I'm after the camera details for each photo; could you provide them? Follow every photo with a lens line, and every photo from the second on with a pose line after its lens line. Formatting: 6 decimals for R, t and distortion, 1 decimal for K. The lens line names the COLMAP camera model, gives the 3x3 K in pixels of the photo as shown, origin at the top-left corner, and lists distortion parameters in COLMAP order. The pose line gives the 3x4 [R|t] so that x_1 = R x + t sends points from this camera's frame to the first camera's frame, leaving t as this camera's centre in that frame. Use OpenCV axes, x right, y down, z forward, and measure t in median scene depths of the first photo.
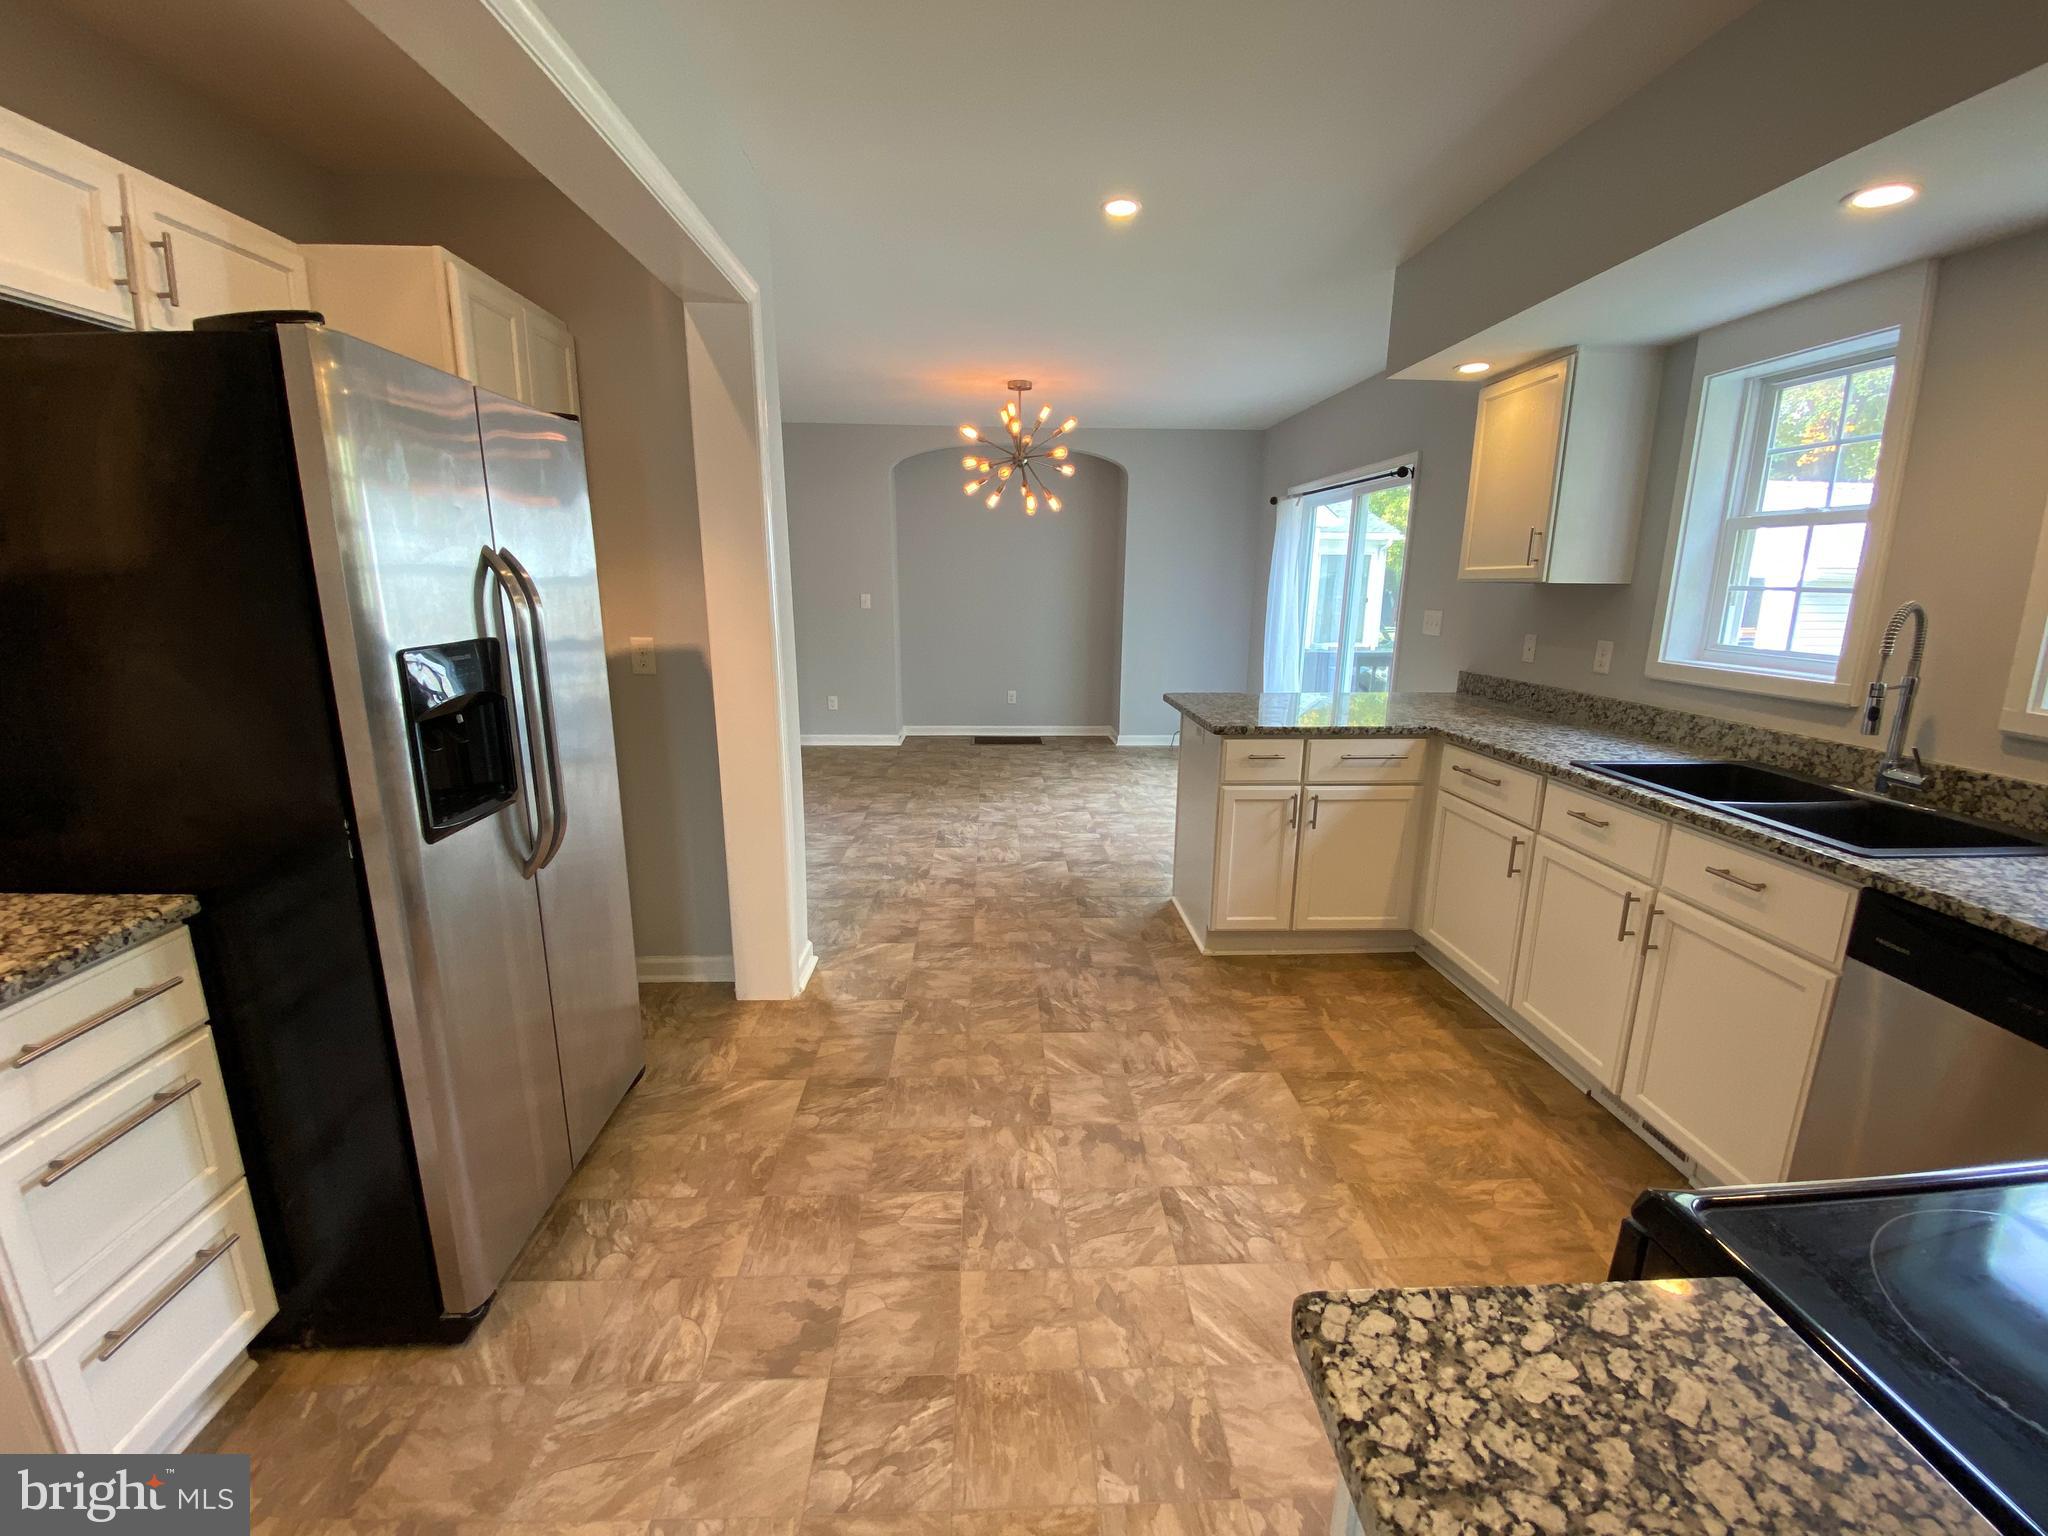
lens RADIAL K [[830.0, 0, 1017.7], [0, 830.0, 754.7], [0, 0, 1]] dist [0.015088, -0.016849]
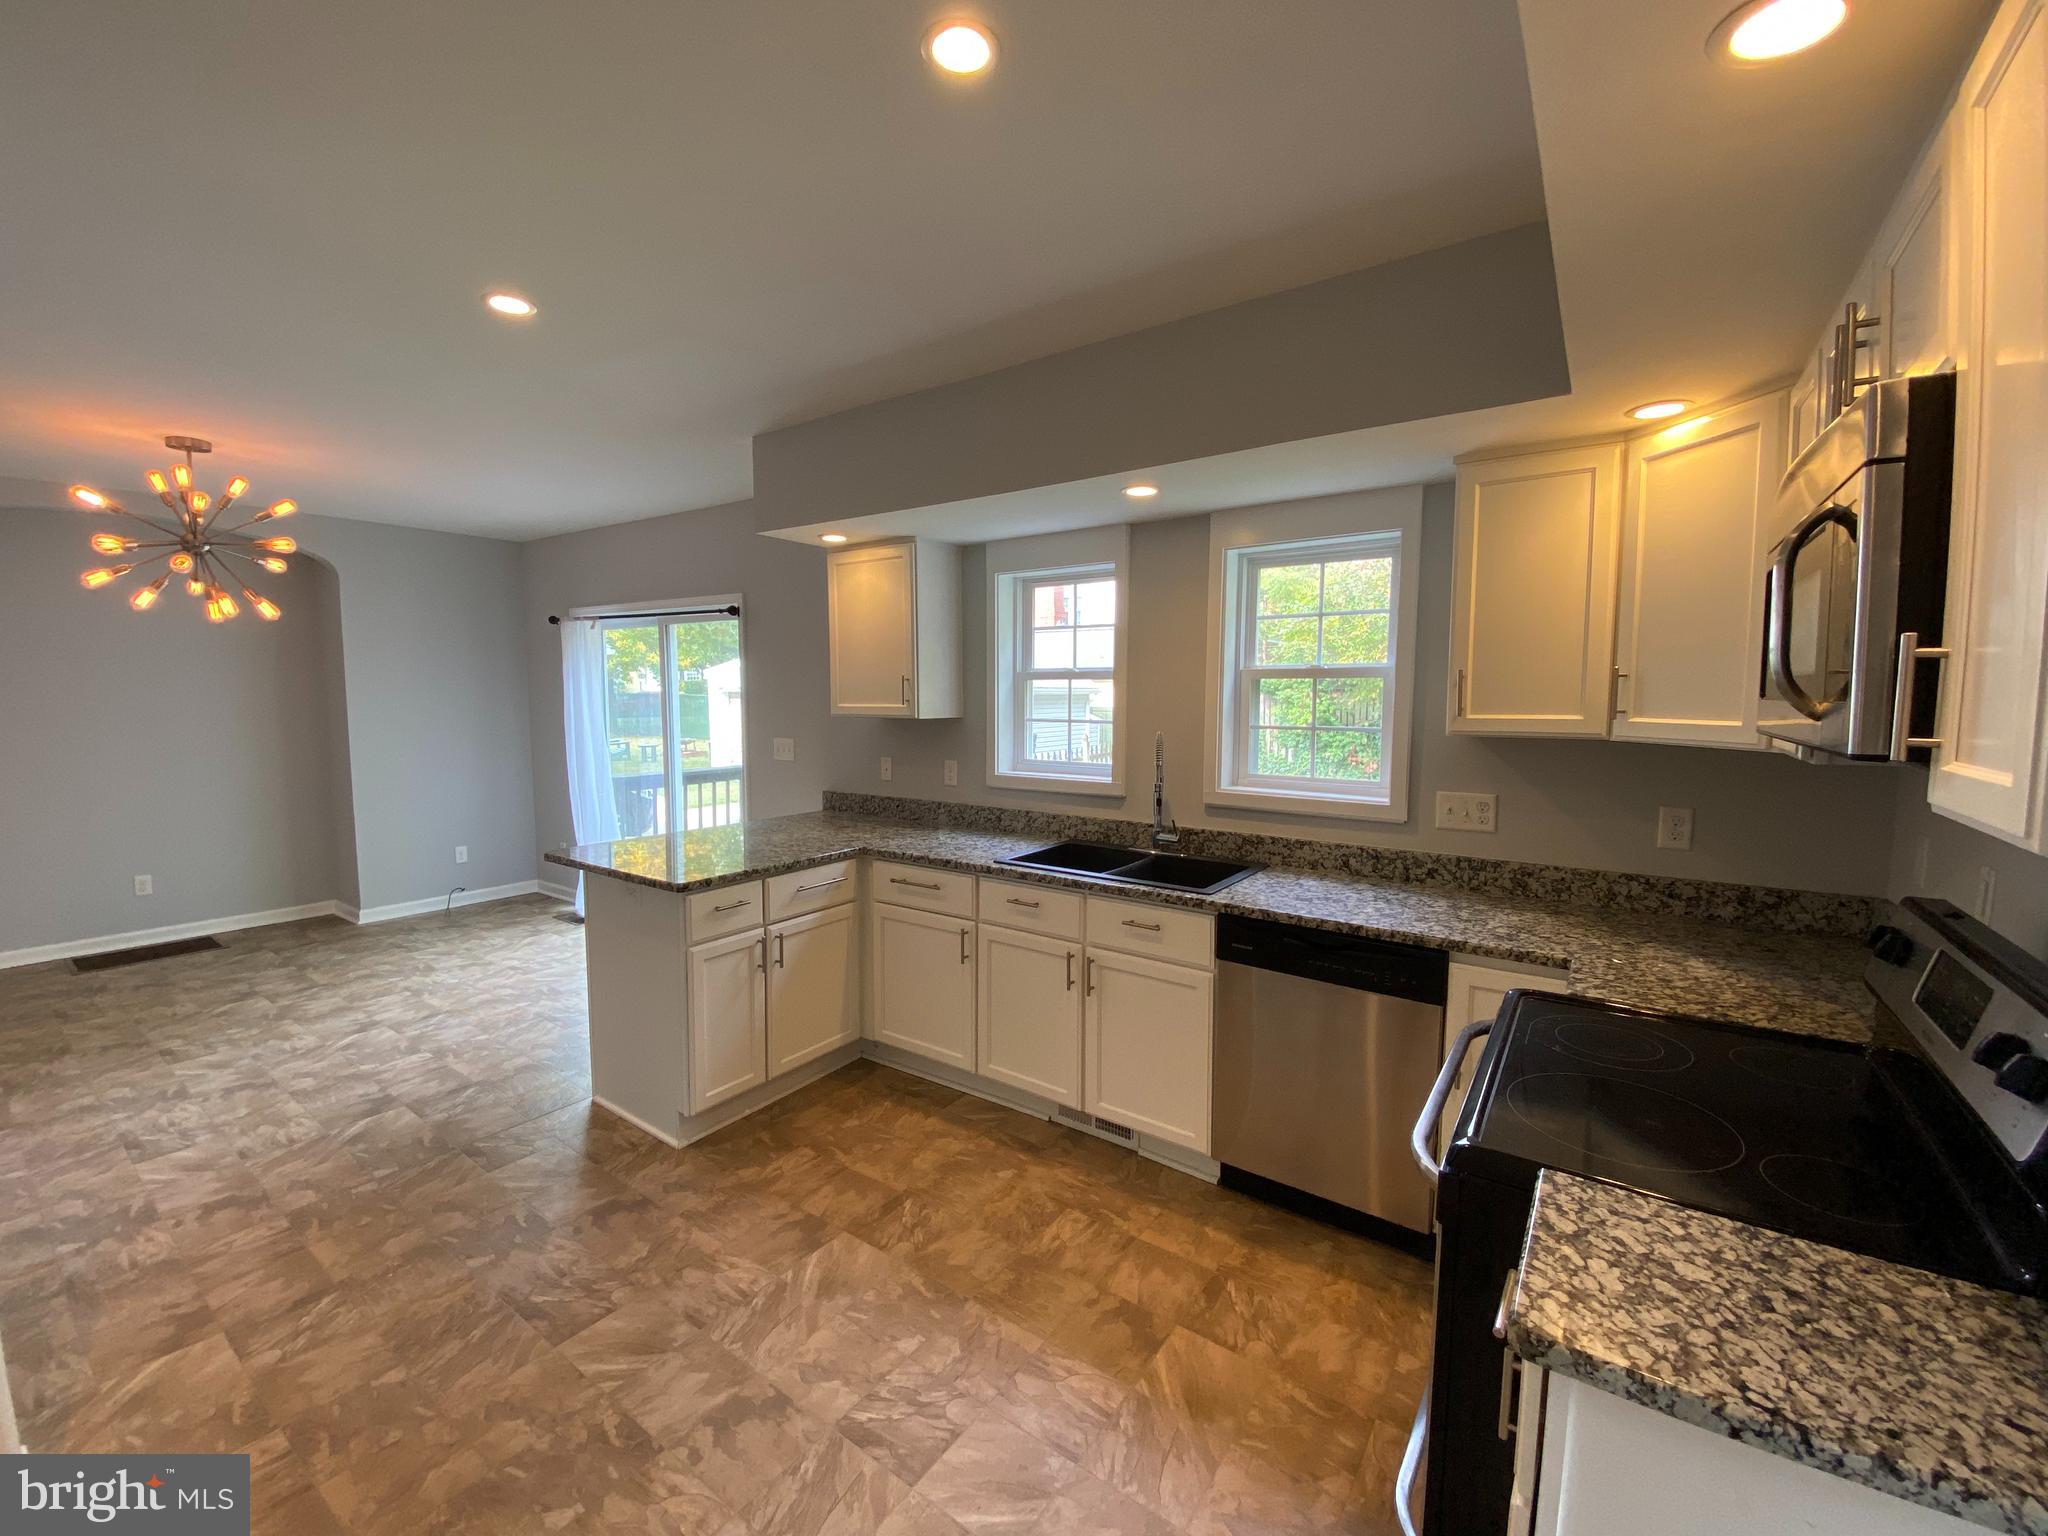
lens RADIAL K [[830.0, 0, 1028.9], [0, 830.0, 751.1], [0, 0, 1]] dist [0.015088, -0.016849]
pose [[0.606522, -0.063680, 0.792512, -0.256262], [0.166474, 0.984864, -0.048269, -0.075554], [-0.777443, 0.161209, 0.607943, 0.141961]]
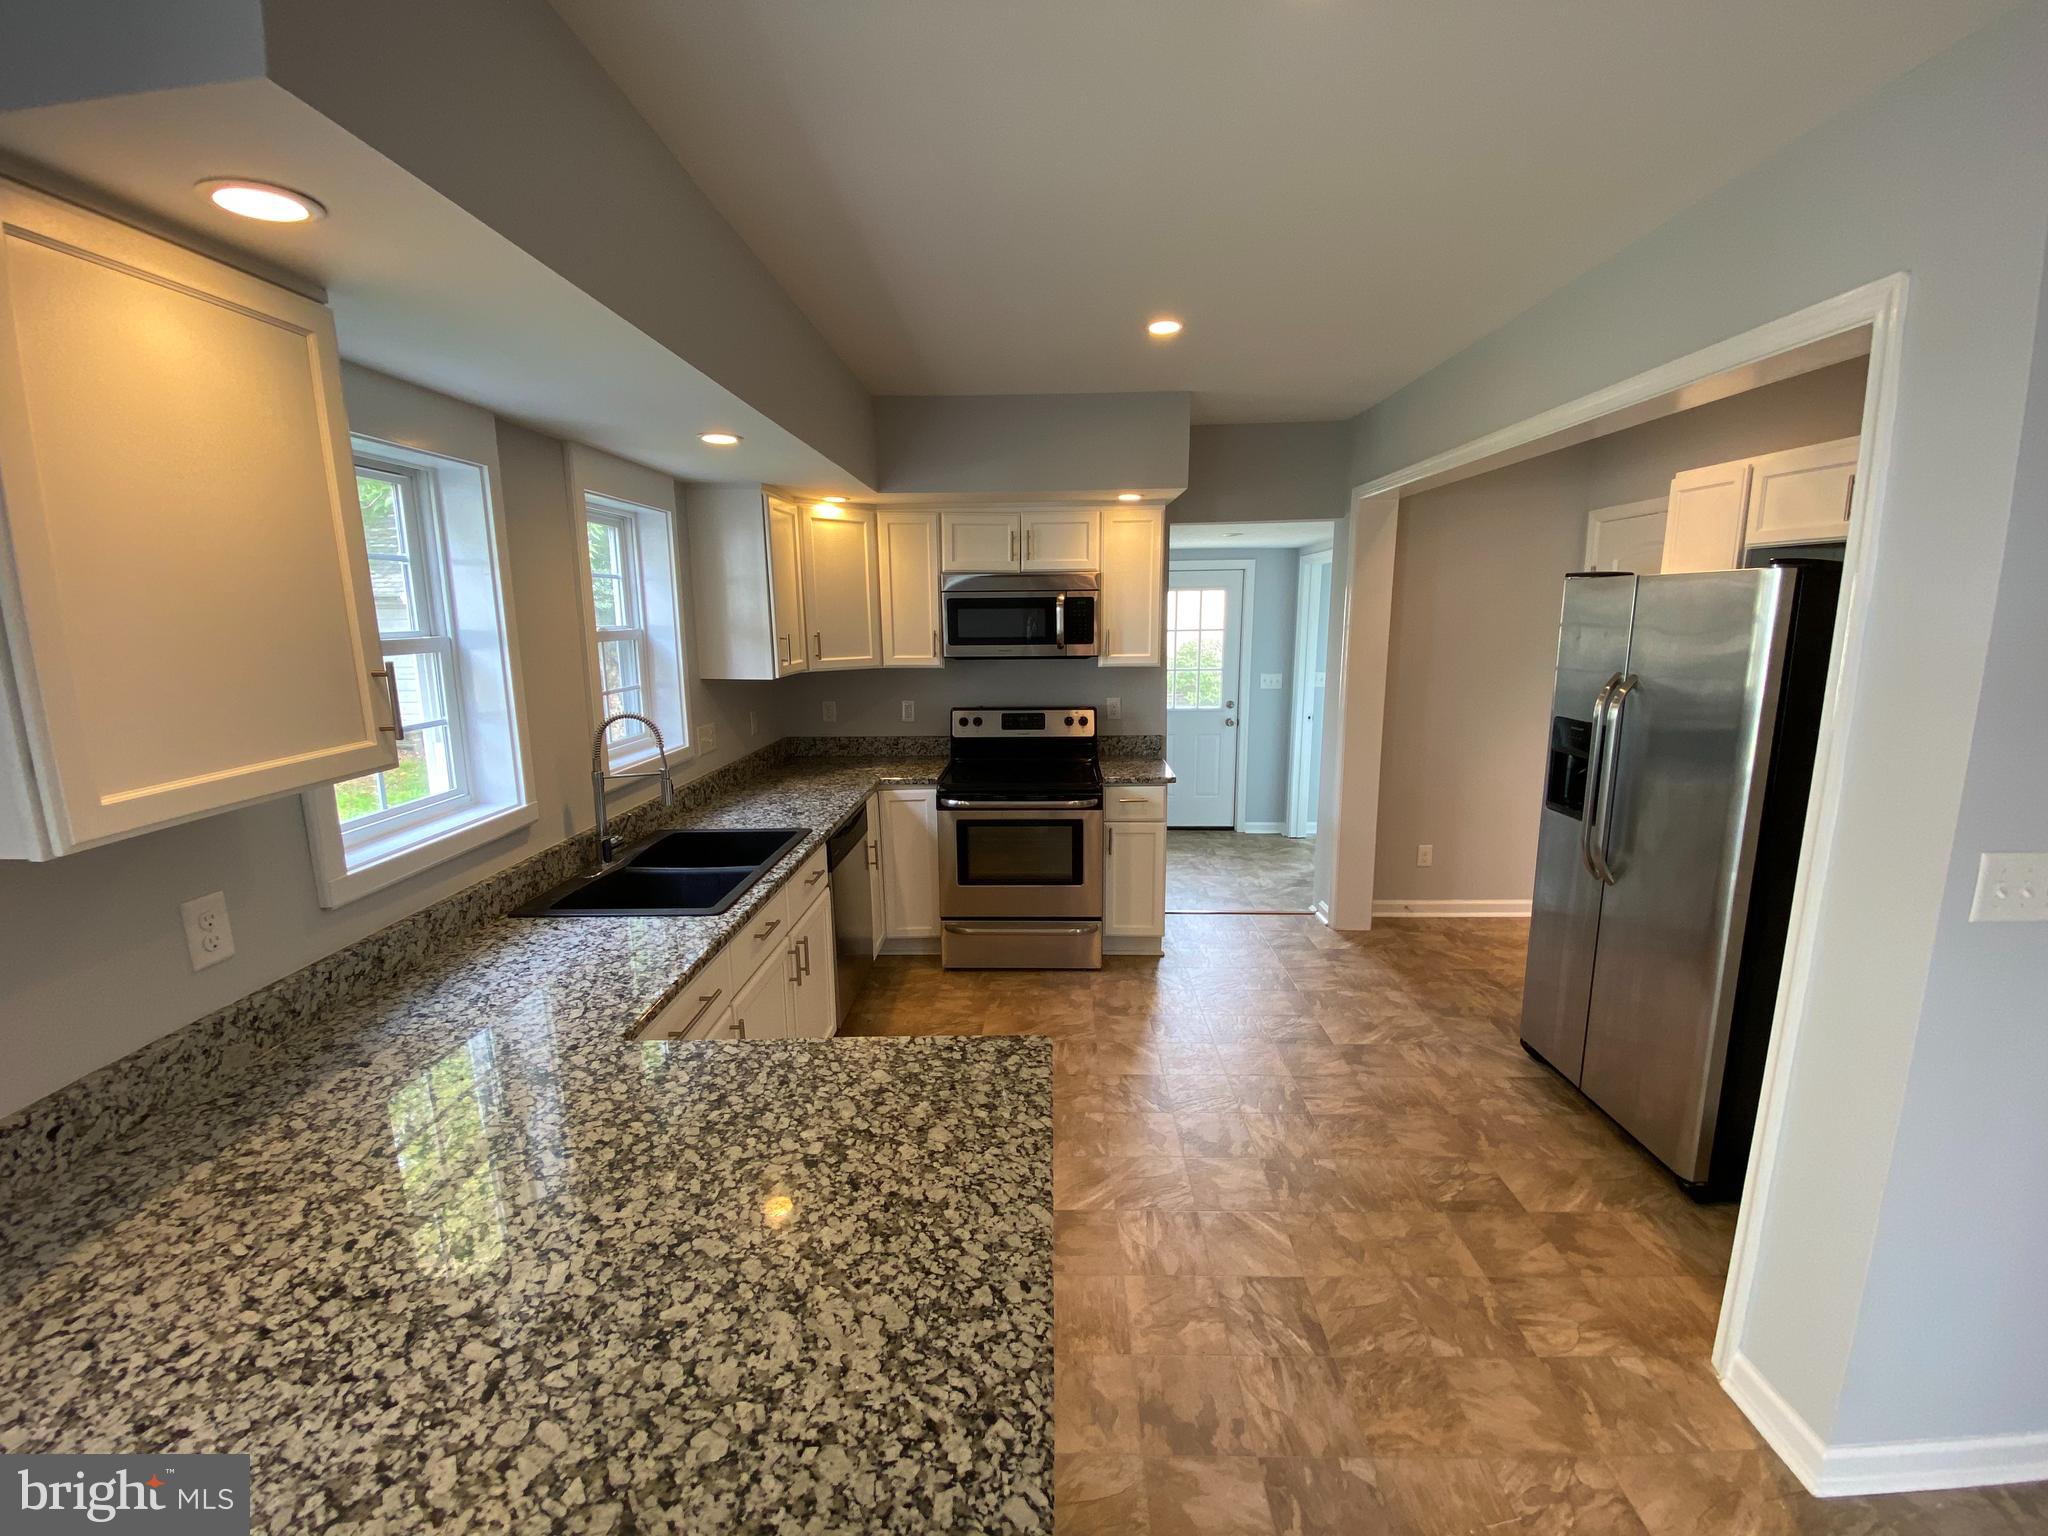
lens RADIAL K [[830.0, 0, 1031.5], [0, 830.0, 759.2], [0, 0, 1]] dist [0.015088, -0.016849]
pose [[-0.998313, -0.007699, 0.057557, 0.240666], [0.014470, 0.926924, 0.374969, -0.415599], [-0.056238, 0.375170, -0.925249, 1.522910]]
